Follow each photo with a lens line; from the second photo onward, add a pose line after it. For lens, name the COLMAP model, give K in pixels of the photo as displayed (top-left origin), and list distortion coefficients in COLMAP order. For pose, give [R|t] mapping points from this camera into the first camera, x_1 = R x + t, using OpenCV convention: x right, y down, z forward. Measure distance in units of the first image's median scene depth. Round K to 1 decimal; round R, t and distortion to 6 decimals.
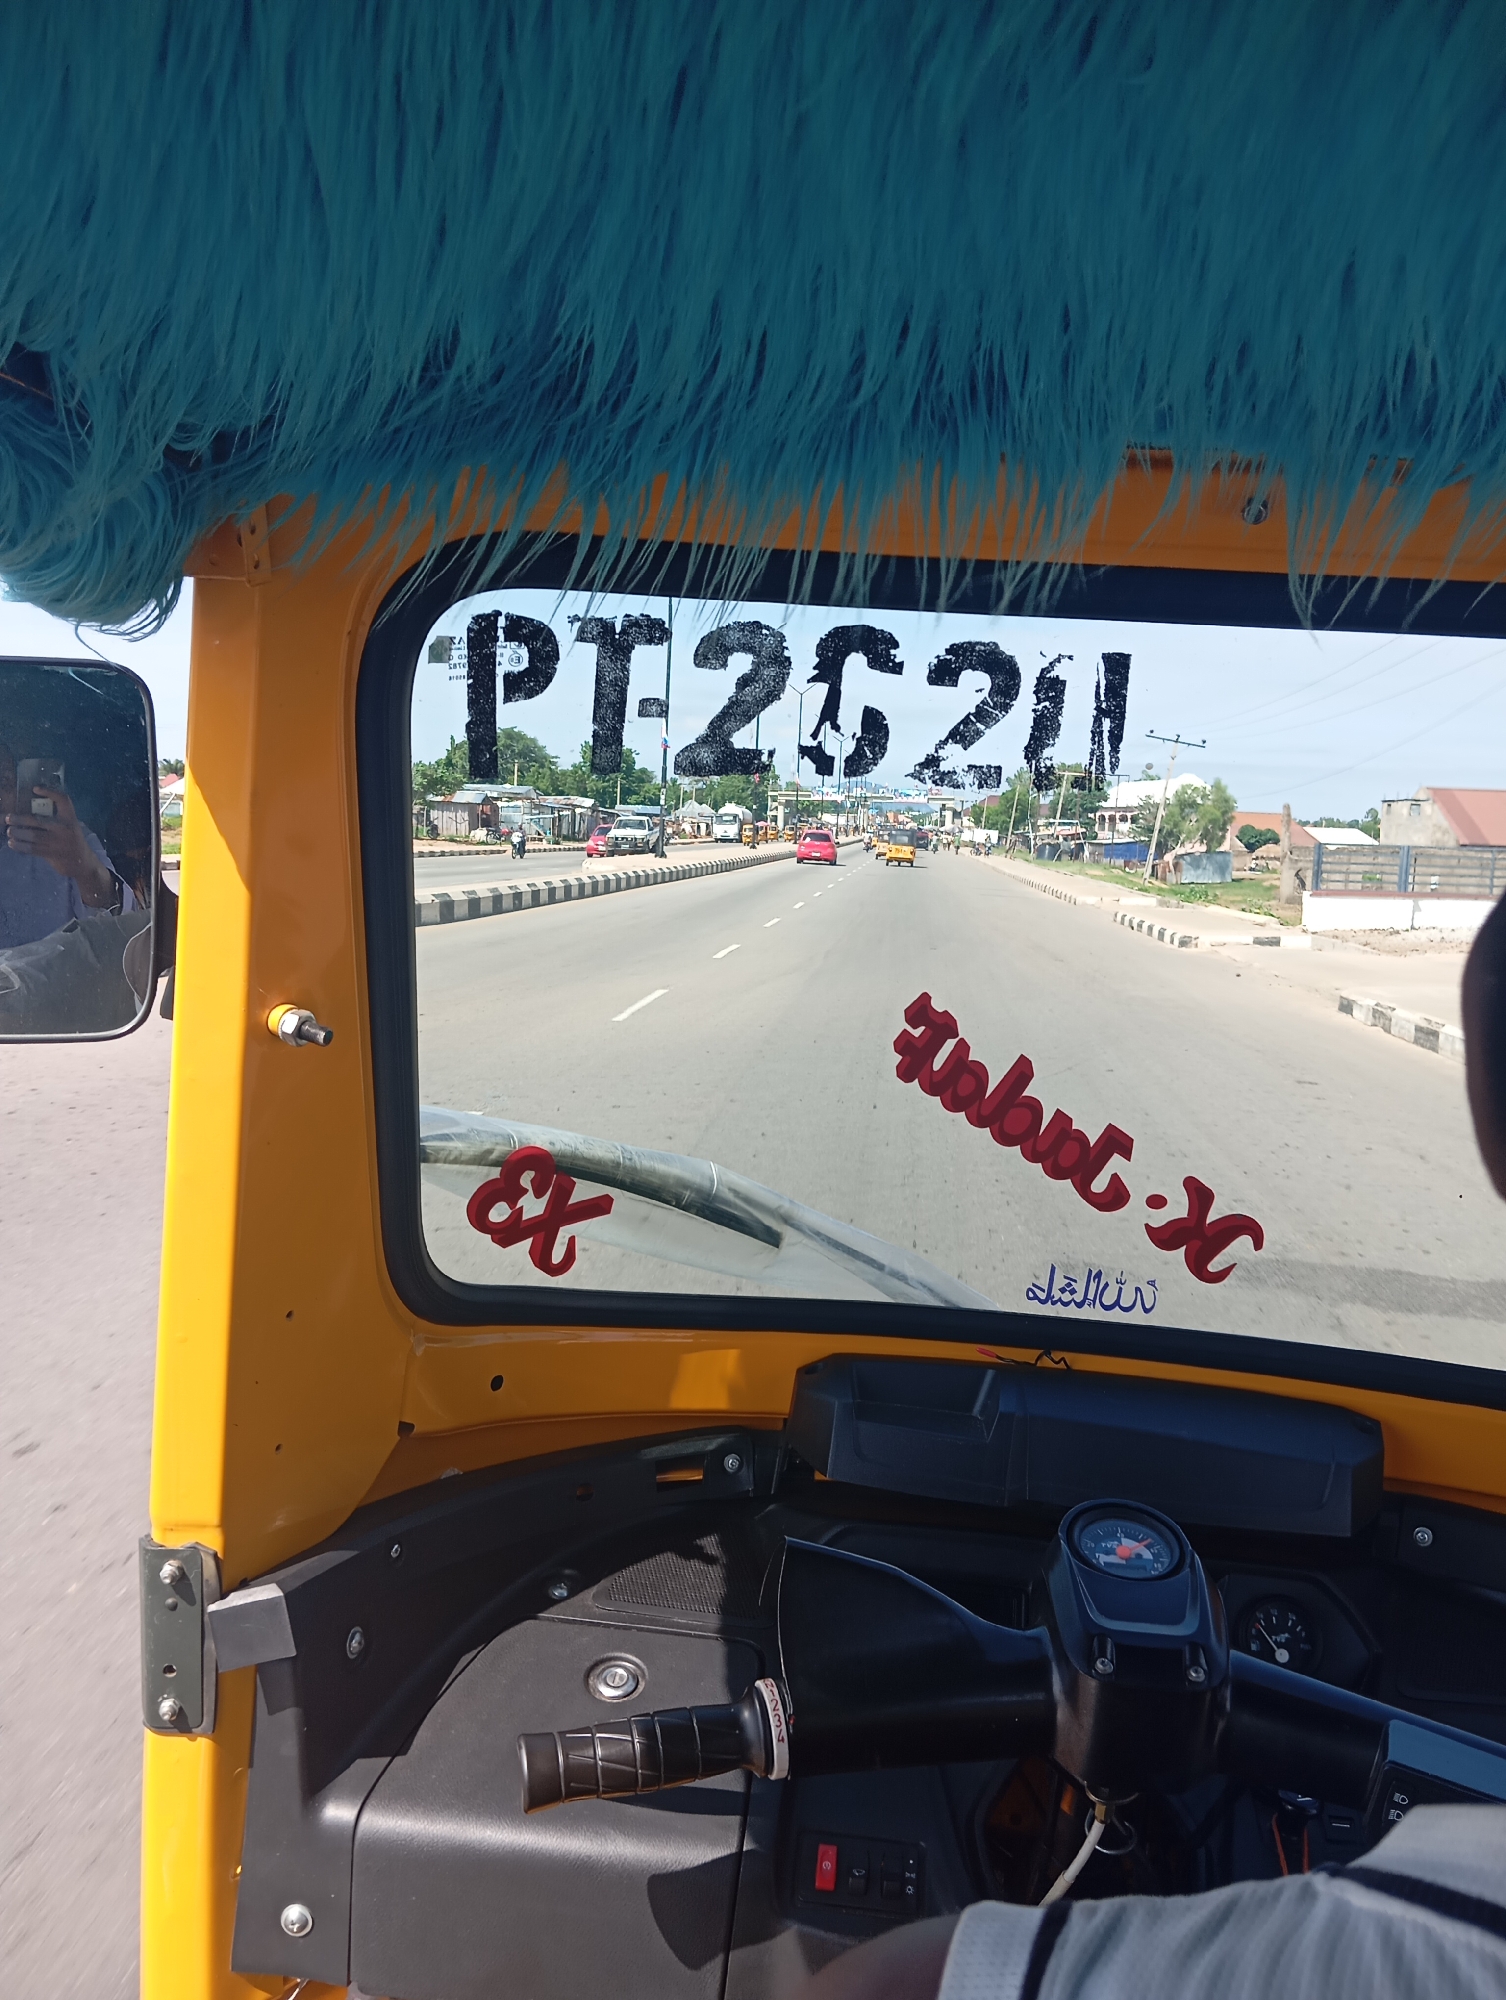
lens RADIAL K [[1558.1, 0, 753.0], [0, 1558.1, 1000.0], [0, 0, 1]] dist [0.066486, -0.123361]
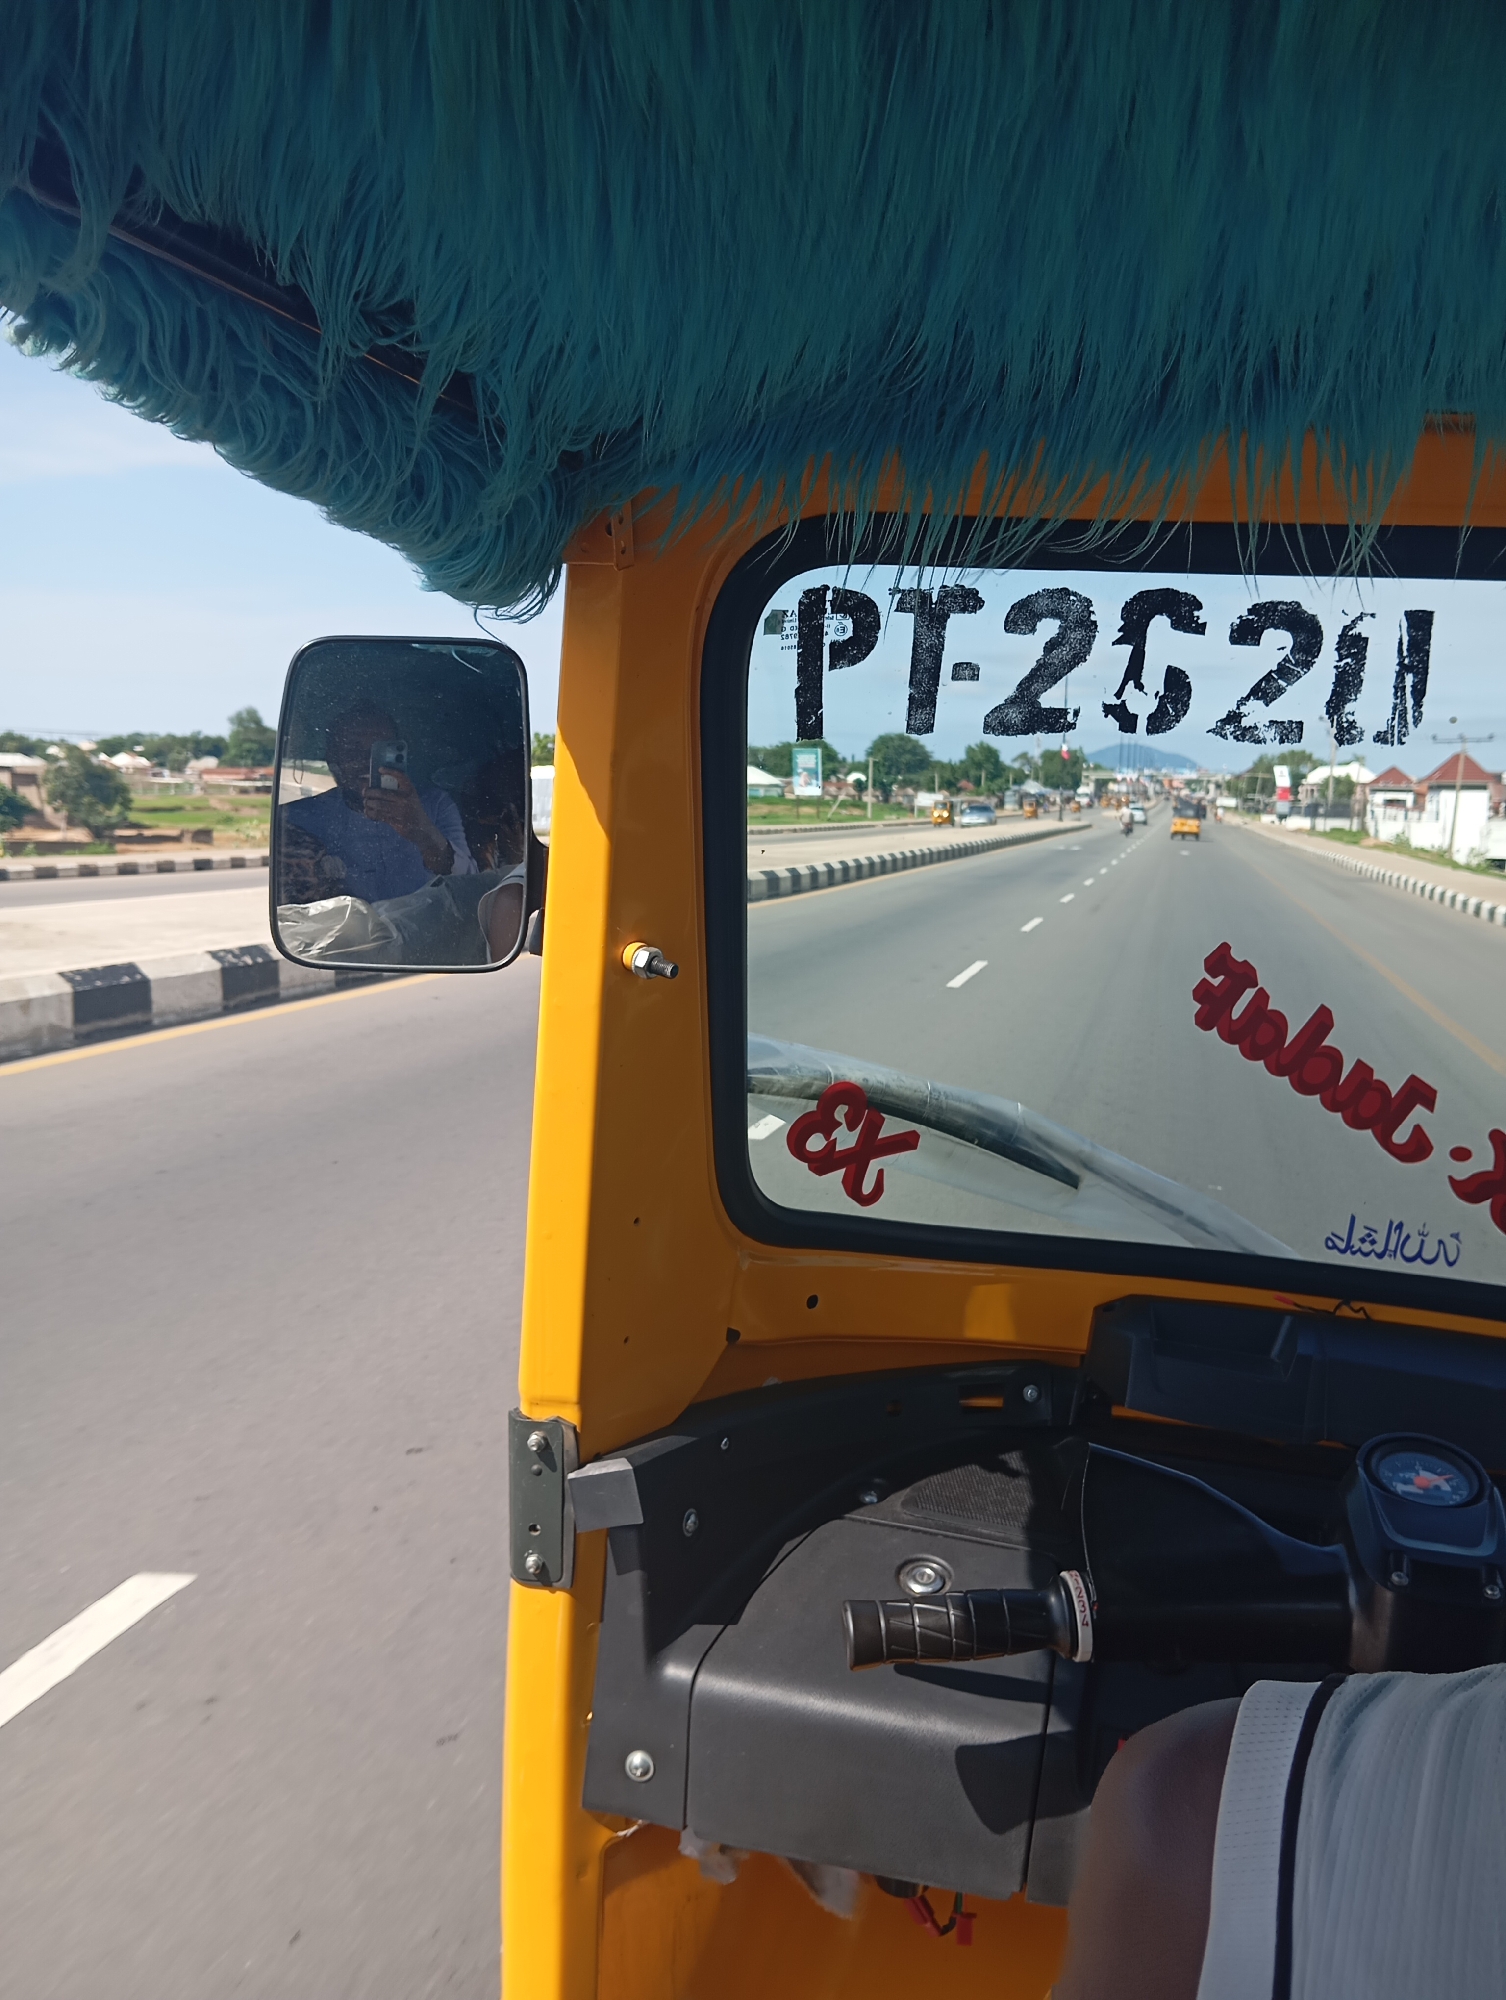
lens RADIAL K [[1745.5, 0, 753.0], [0, 1745.5, 1000.0], [0, 0, 1]] dist [0.083590, -0.205870]
pose [[0.989630, 0.007430, -0.143450, -0.033635], [-0.009658, 0.999843, -0.014837, 0.056920], [0.143317, 0.016069, 0.989546, -0.204929]]
